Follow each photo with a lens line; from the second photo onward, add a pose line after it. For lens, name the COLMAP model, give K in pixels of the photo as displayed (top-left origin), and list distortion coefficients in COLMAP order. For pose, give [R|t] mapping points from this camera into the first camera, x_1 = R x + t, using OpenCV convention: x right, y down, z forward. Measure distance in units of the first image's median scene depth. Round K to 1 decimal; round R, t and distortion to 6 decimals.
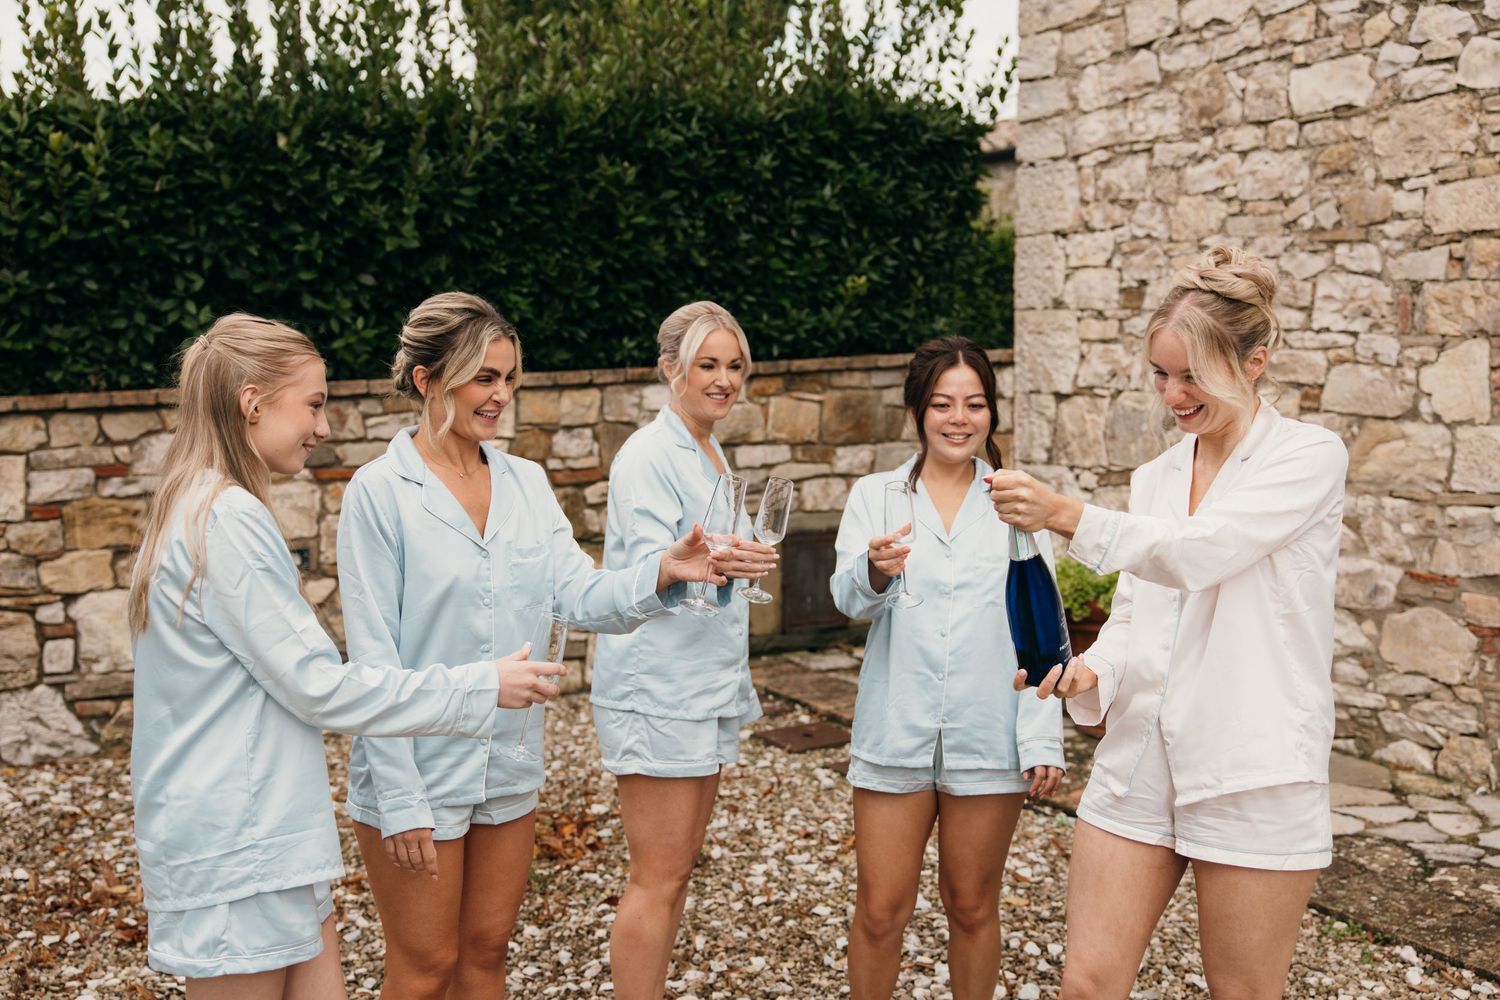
lens RADIAL K [[1380.7, 0, 750.0], [0, 1380.7, 500.0], [0, 0, 1]] dist [-0.011132, 0.013662]
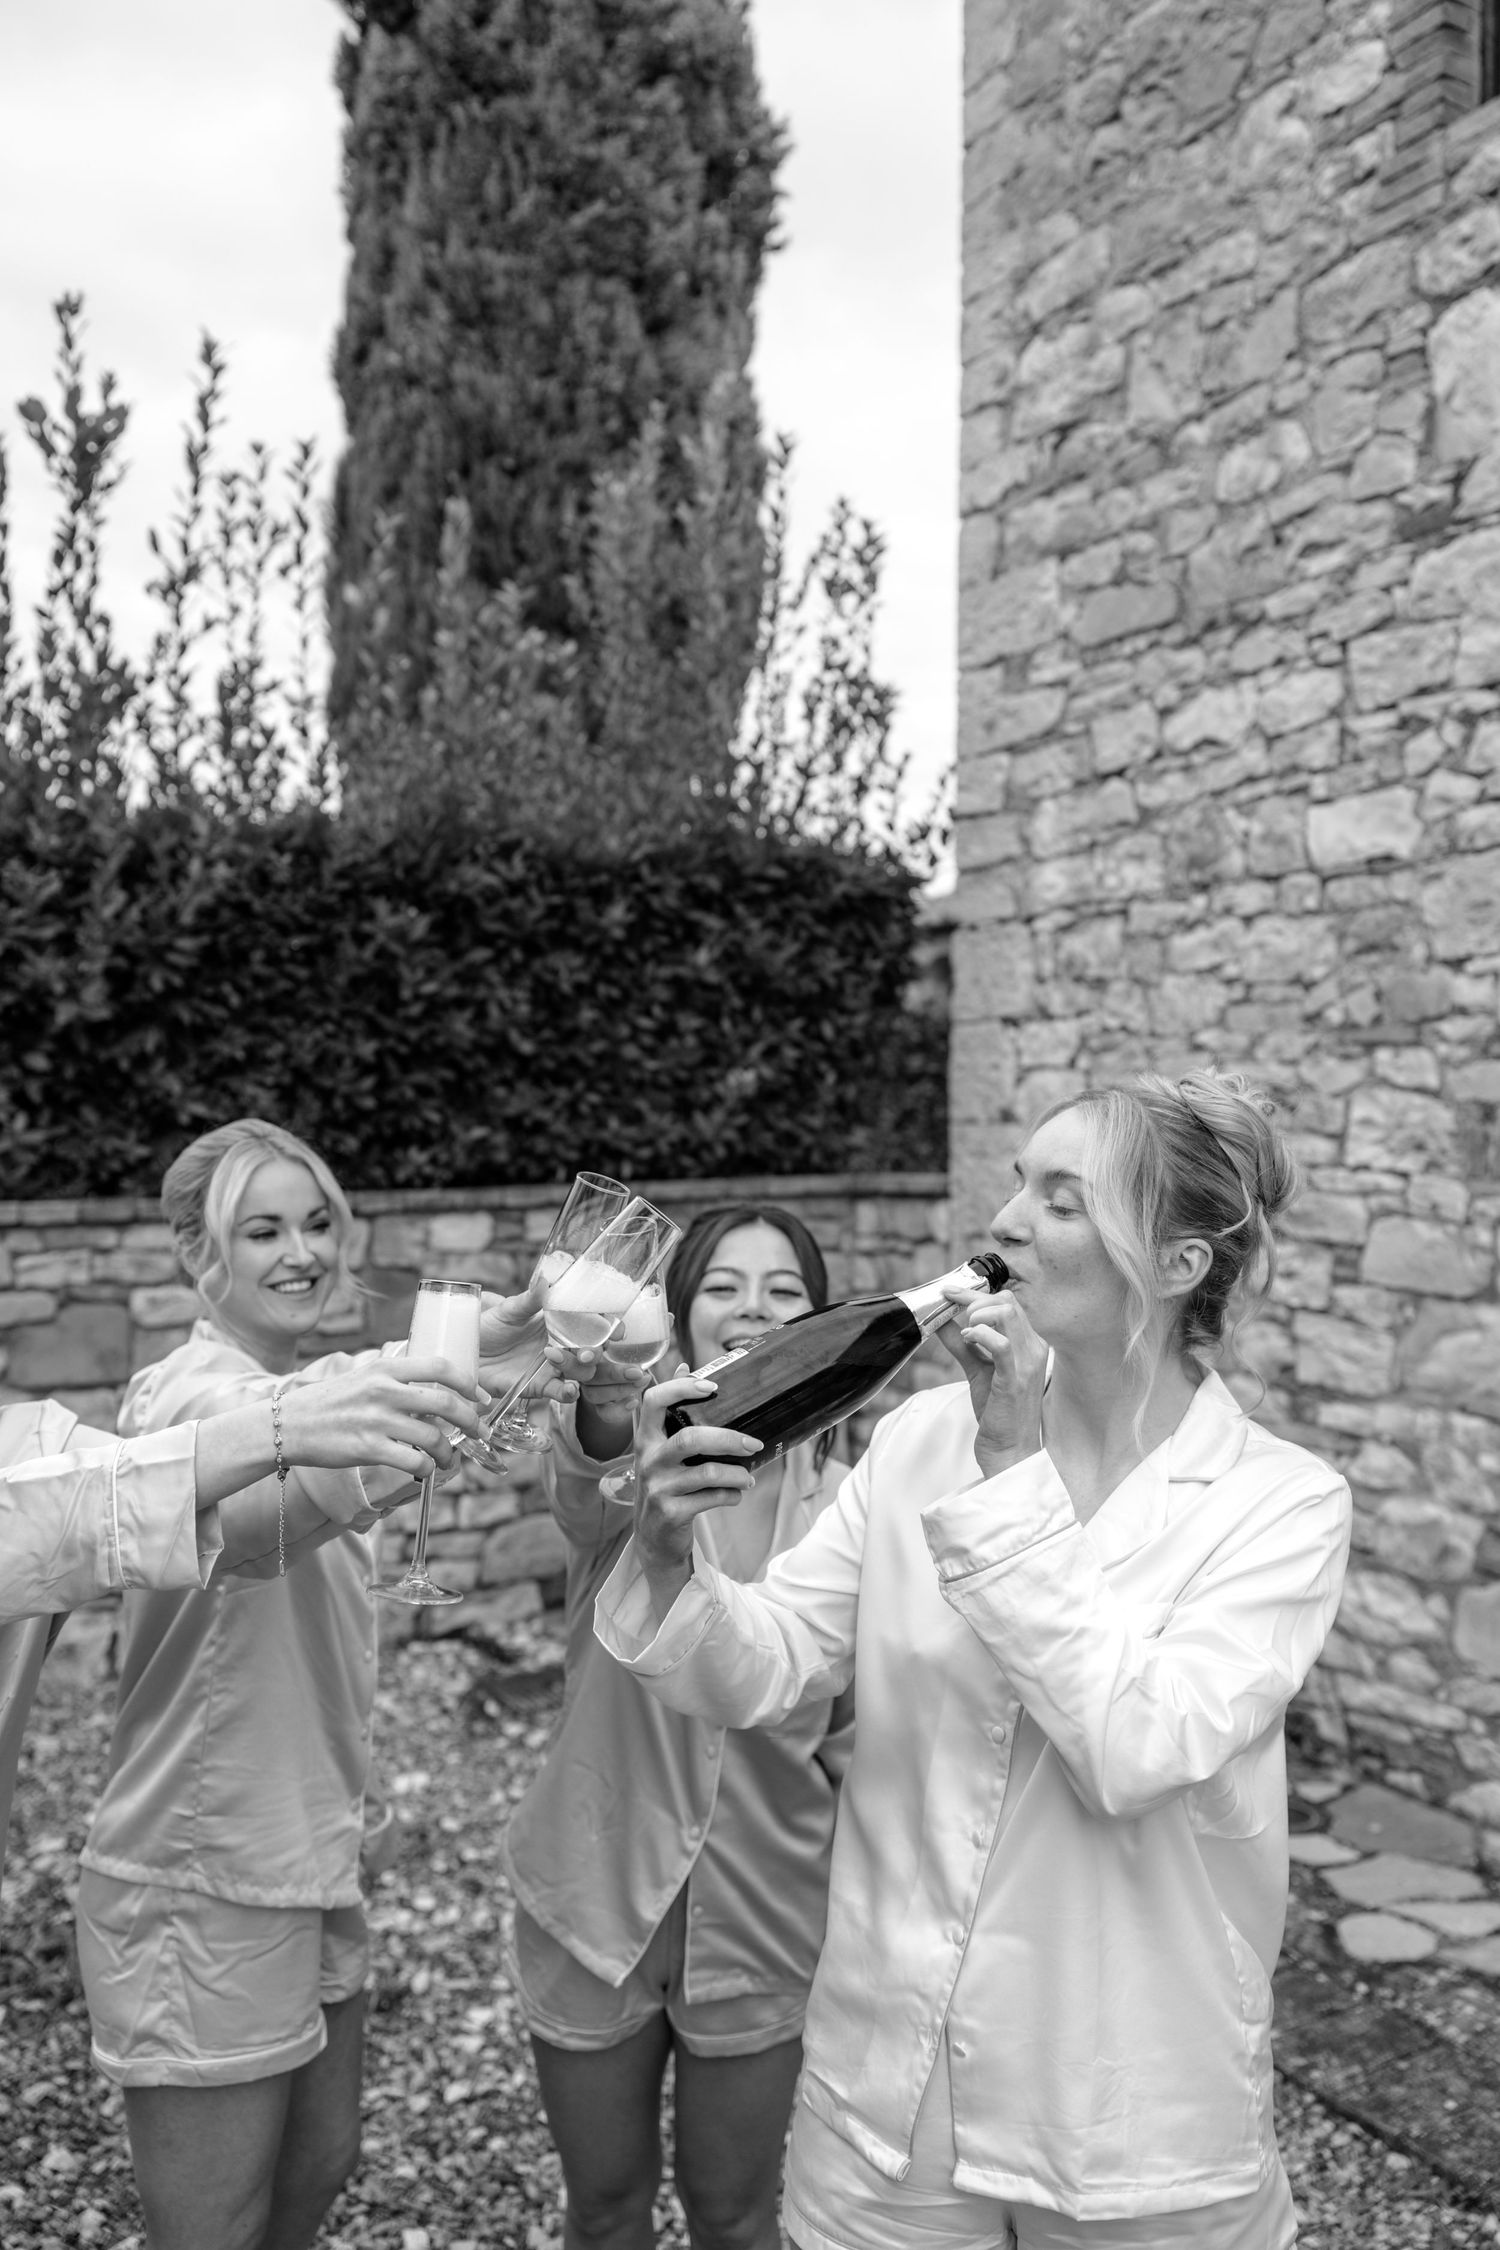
lens RADIAL K [[1708.6, 0, 750.0], [0, 1708.6, 1125.0], [0, 0, 1]] dist [-0.014092, 0.013720]
pose [[0.999178, 0.022594, 0.033670, 0.071893], [-0.018340, 0.992397, -0.121701, -0.031819], [-0.036164, 0.120983, 0.991996, 0.140342]]
